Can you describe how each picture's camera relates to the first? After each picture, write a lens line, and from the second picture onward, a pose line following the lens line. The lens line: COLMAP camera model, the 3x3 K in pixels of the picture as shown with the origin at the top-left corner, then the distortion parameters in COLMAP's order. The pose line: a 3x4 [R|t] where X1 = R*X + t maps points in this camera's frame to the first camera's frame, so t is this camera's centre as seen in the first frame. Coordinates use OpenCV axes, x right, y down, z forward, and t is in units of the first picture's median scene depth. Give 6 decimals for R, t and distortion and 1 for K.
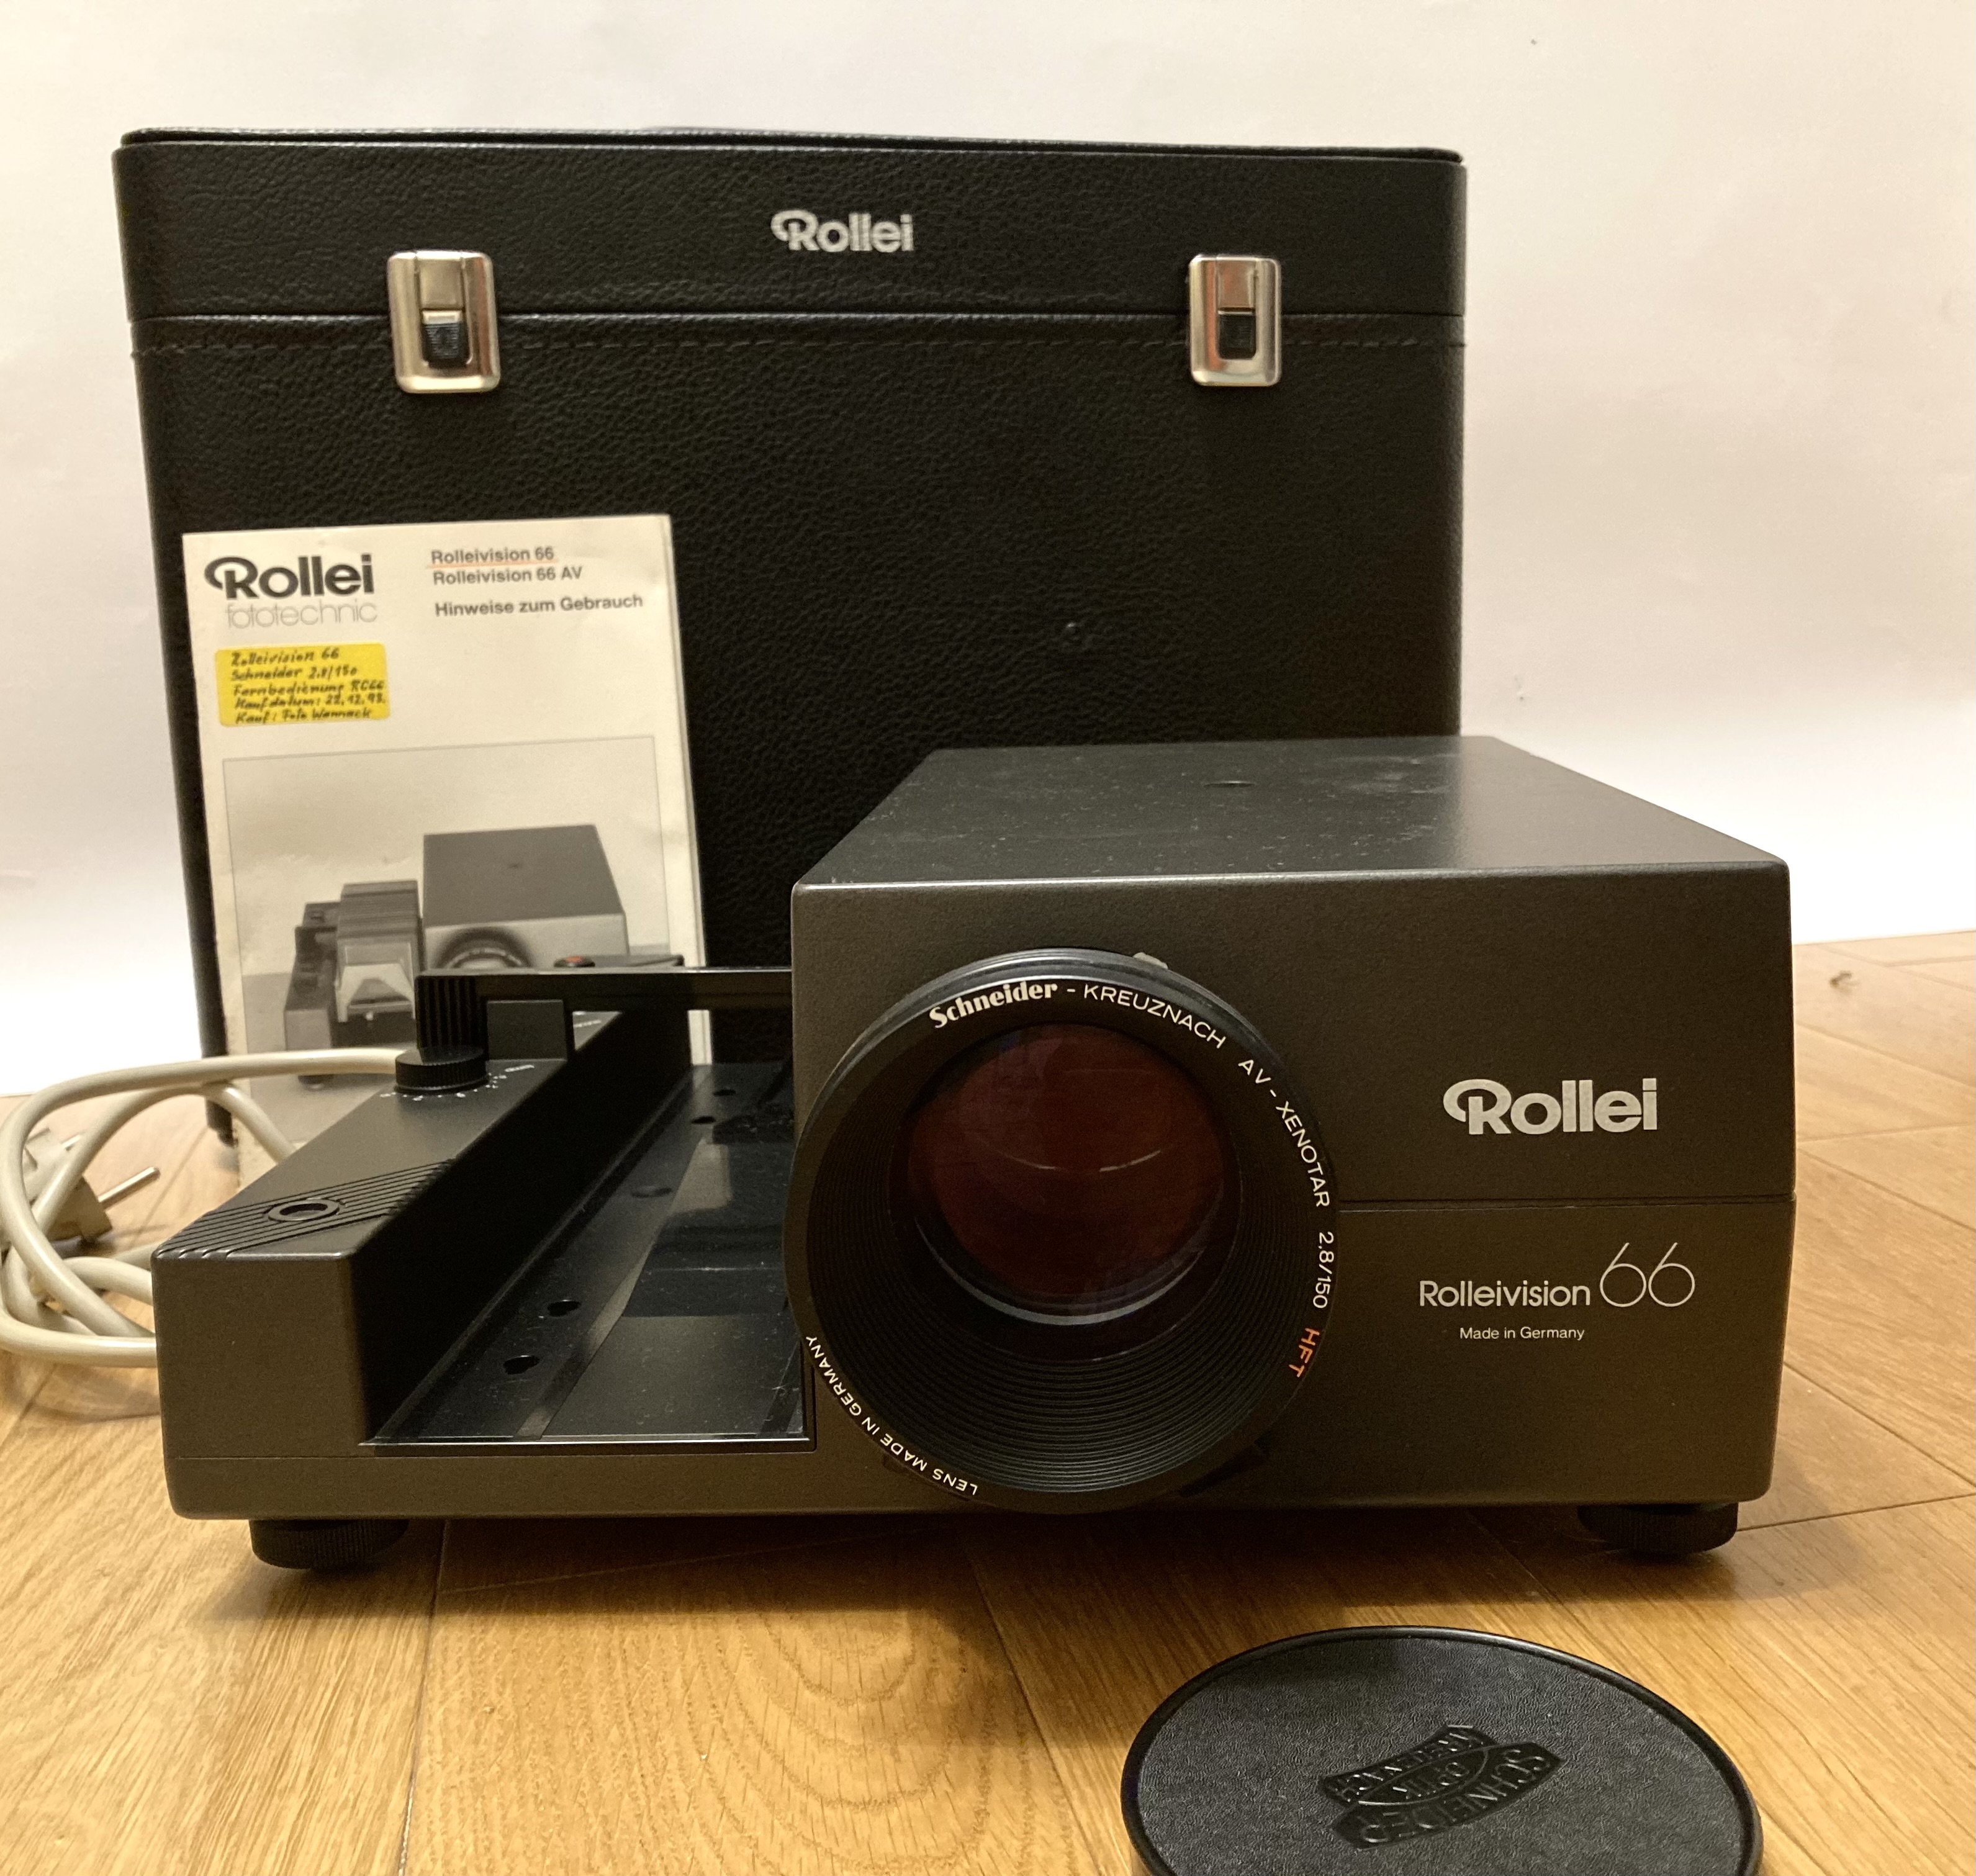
lens RADIAL K [[2055.7, 0, 994.4], [0, 2055.7, 938.4], [0, 0, 1]] dist [0.026062, -0.036145]
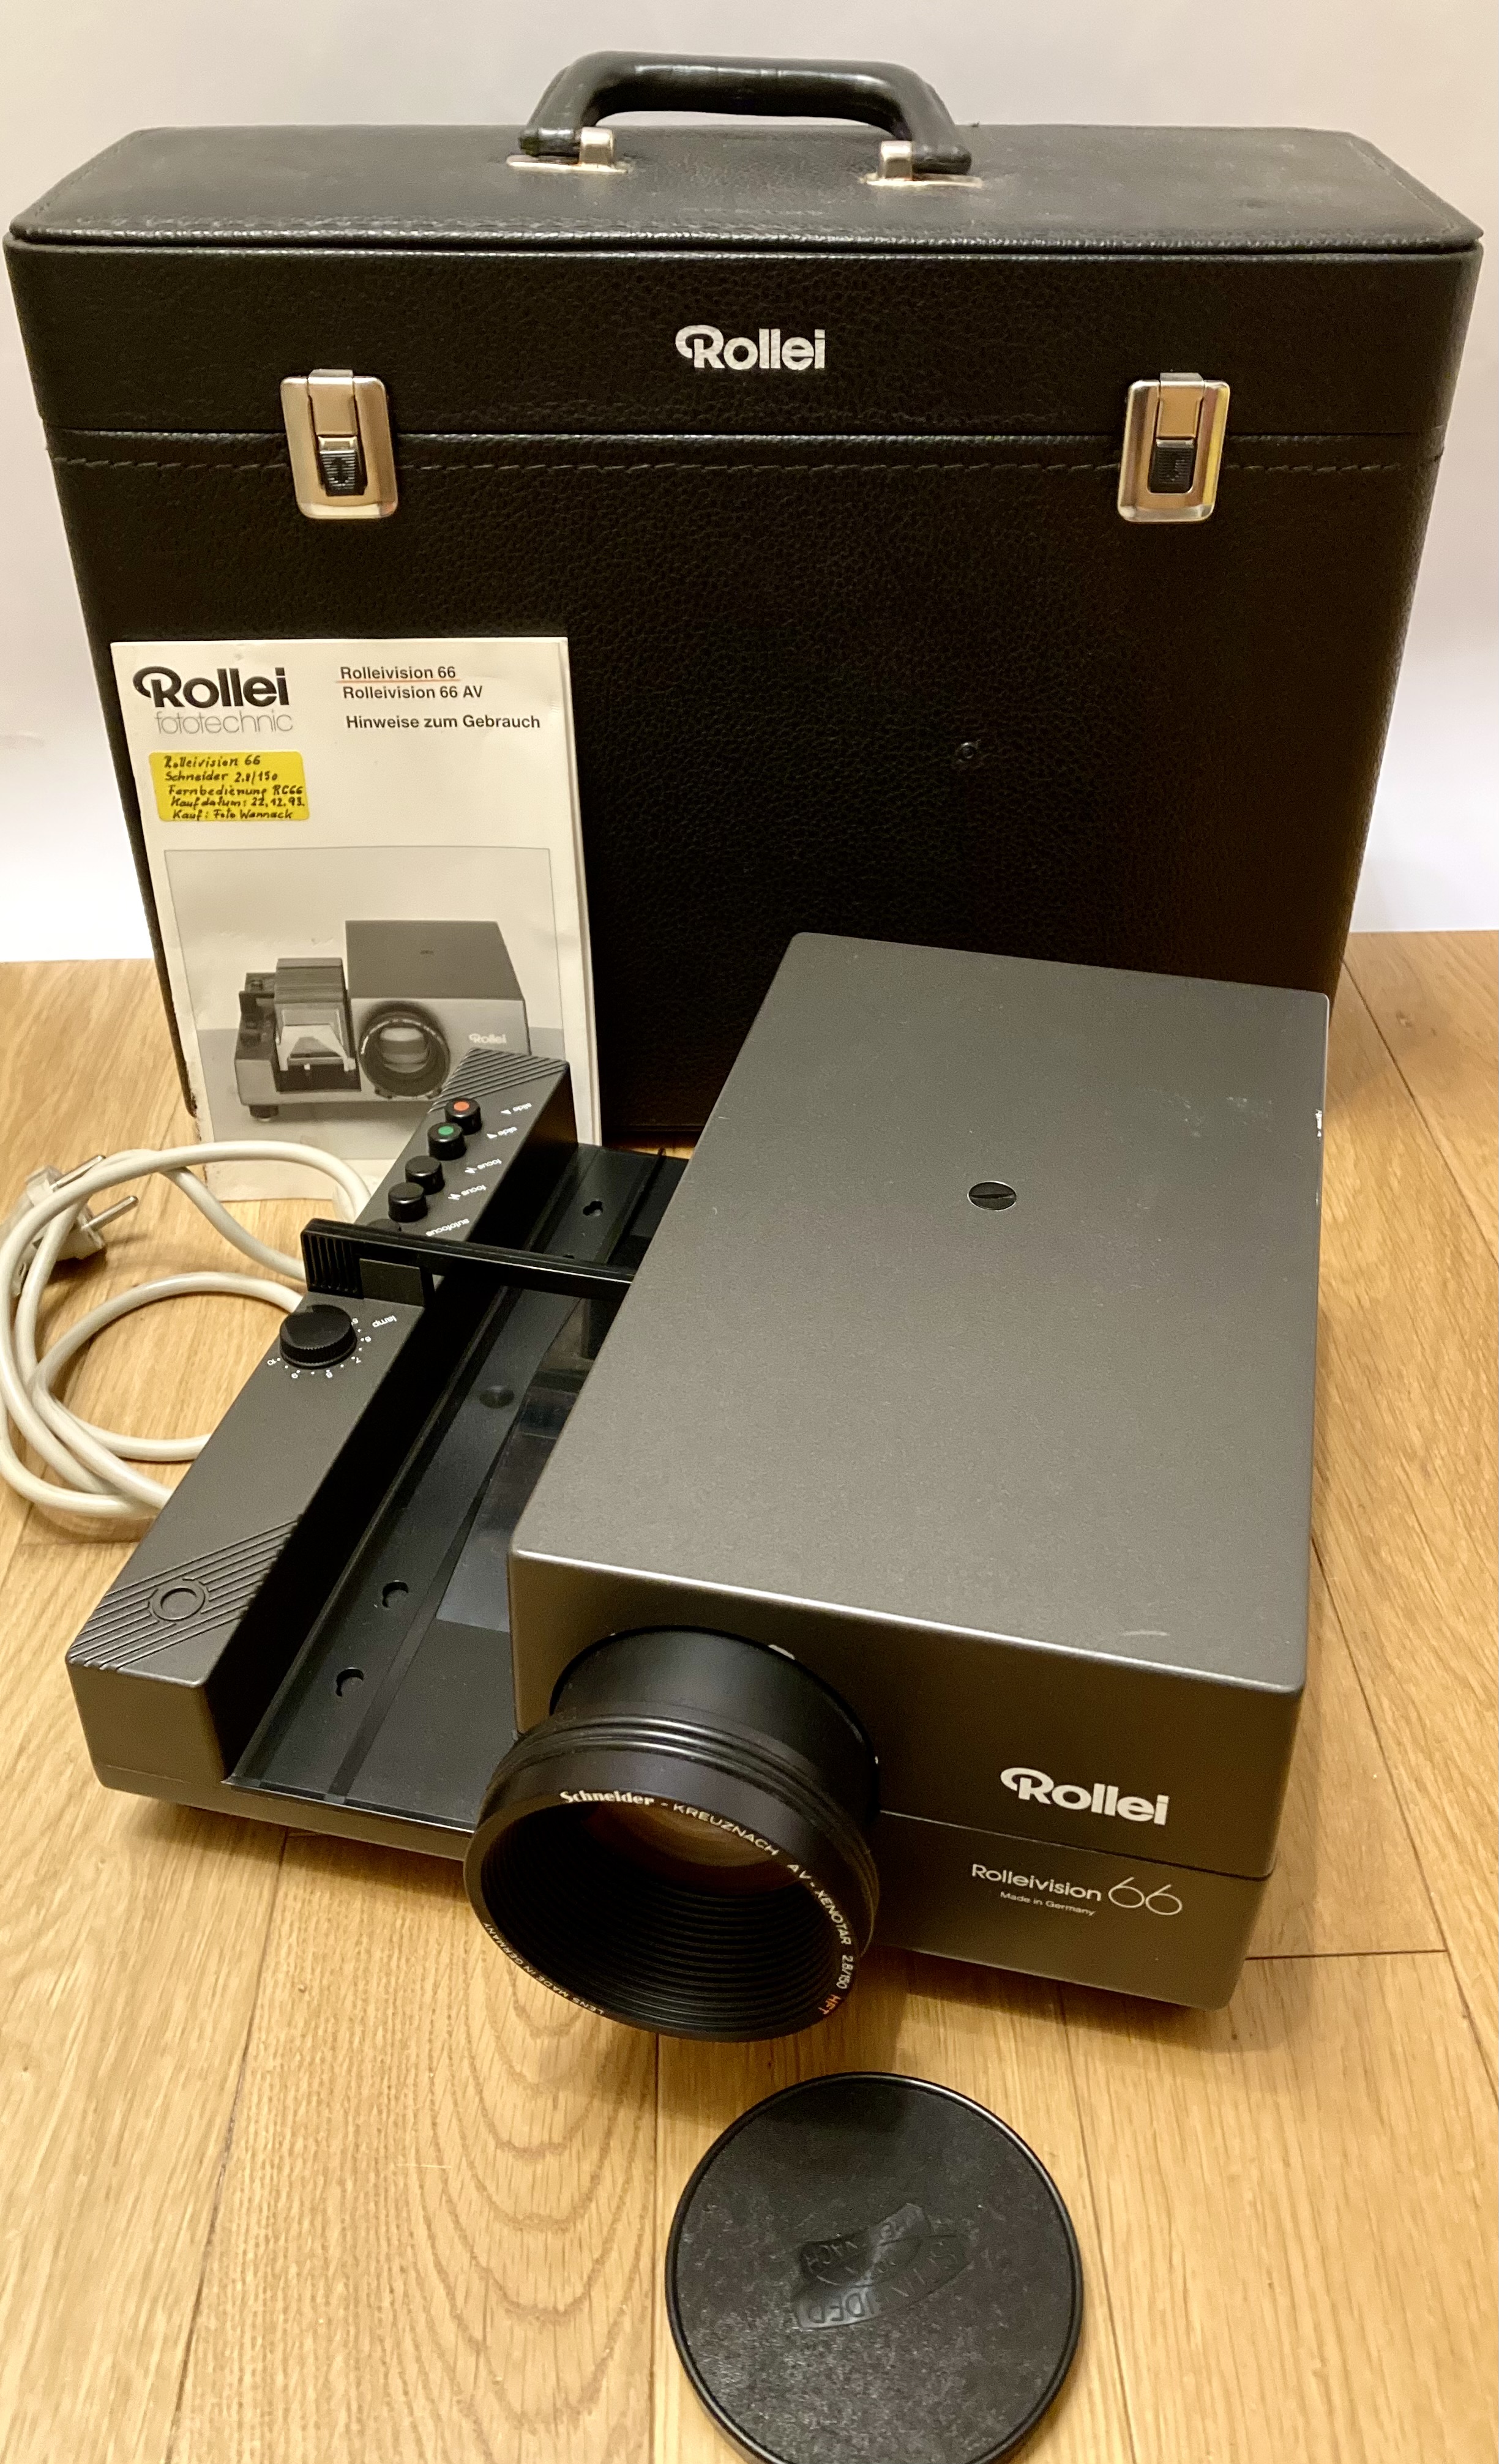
lens RADIAL K [[1988.5, 0, 749.5], [0, 1988.5, 1232.0], [0, 0, 1]] dist [0.079414, -0.160878]
pose [[0.983051, 0.131829, -0.127404, 0.095788], [-0.057671, 0.882023, 0.467664, -0.420670], [0.174025, -0.452390, 0.874676, 0.023826]]
